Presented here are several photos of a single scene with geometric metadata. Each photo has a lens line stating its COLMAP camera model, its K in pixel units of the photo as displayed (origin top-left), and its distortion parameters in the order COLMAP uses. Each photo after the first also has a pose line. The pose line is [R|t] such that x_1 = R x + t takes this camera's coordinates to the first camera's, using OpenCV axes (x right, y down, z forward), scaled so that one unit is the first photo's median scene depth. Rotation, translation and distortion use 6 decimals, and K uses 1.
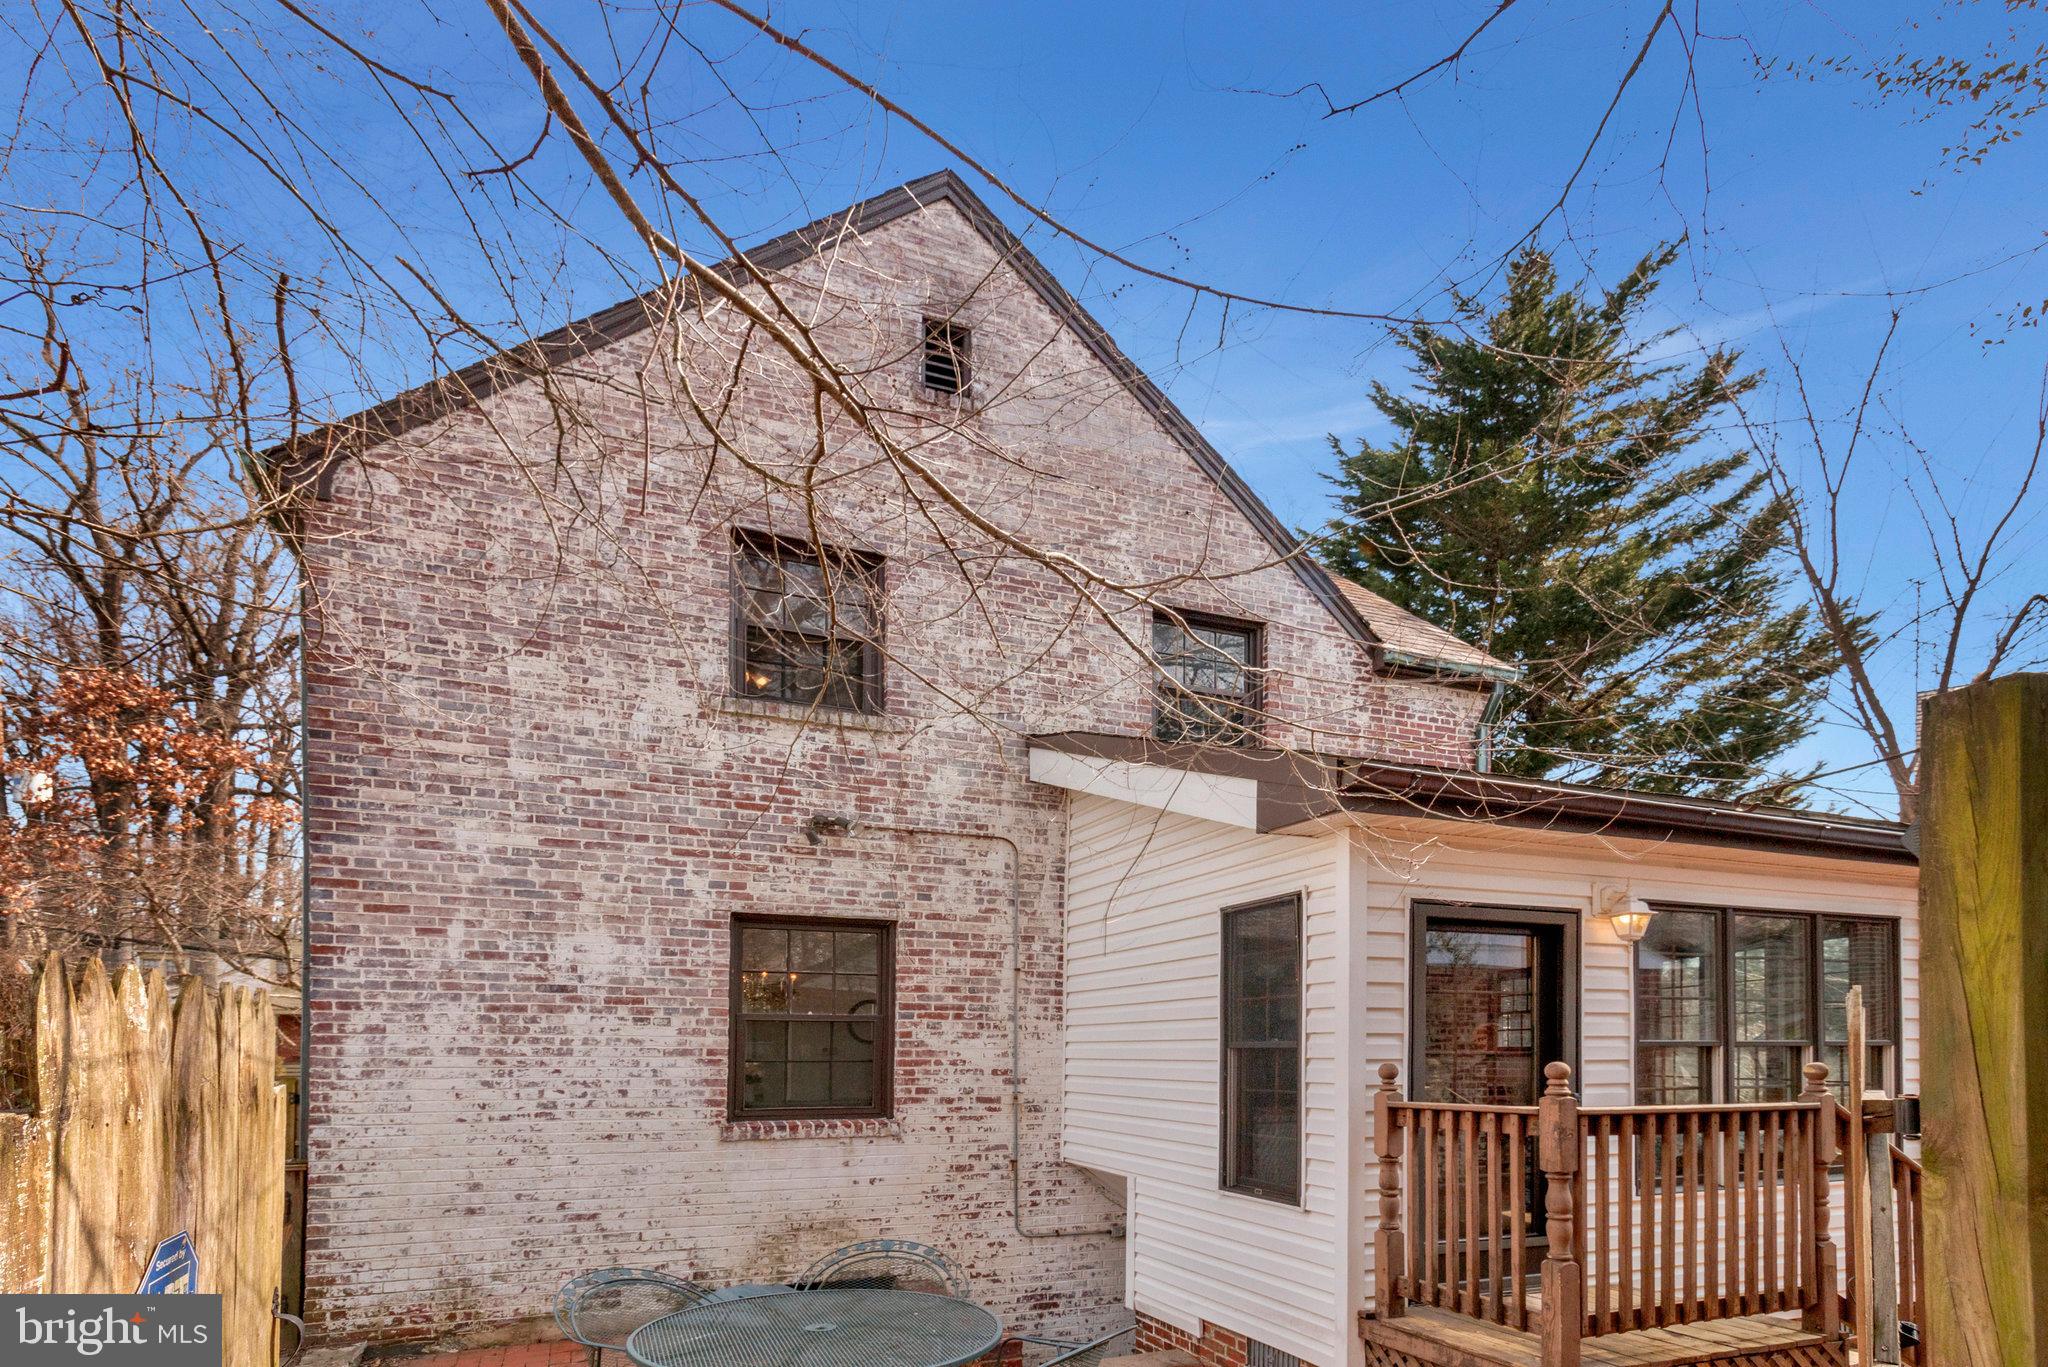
lens RADIAL K [[1241.1, 0, 1080.1], [0, 1241.1, 718.9], [0, 0, 1]] dist [0.032011, -0.027055]
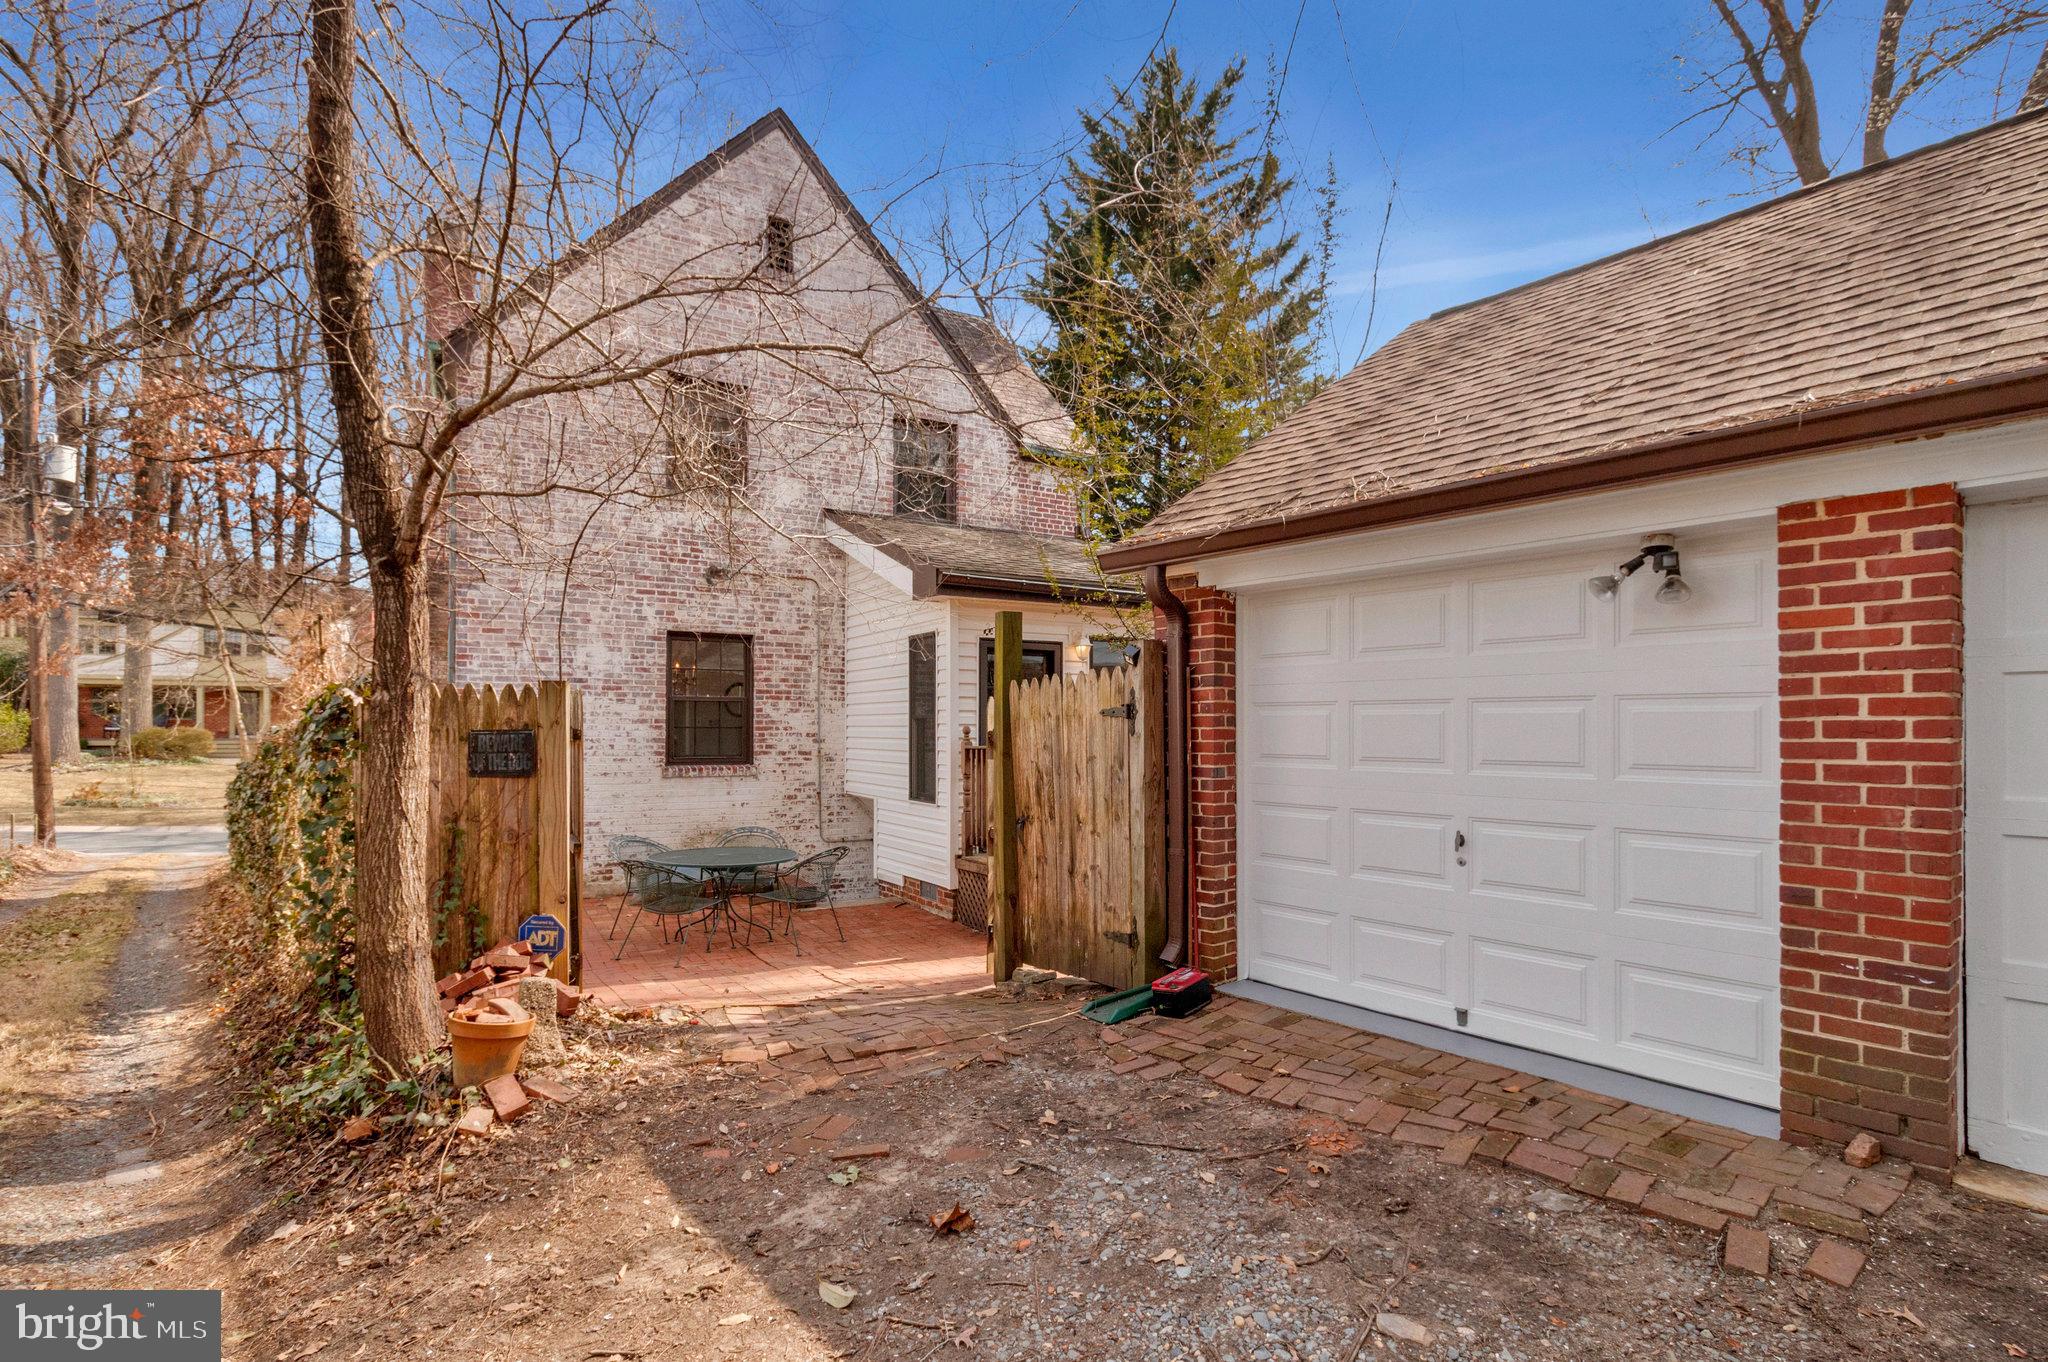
lens RADIAL K [[1241.1, 0, 1080.1], [0, 1241.1, 716.4], [0, 0, 1]] dist [0.032011, -0.027055]
pose [[0.965636, 0.037555, -0.257170, 0.621505], [-0.010575, 0.994363, 0.105503, 0.097280], [0.259683, -0.099158, 0.960590, -0.349722]]
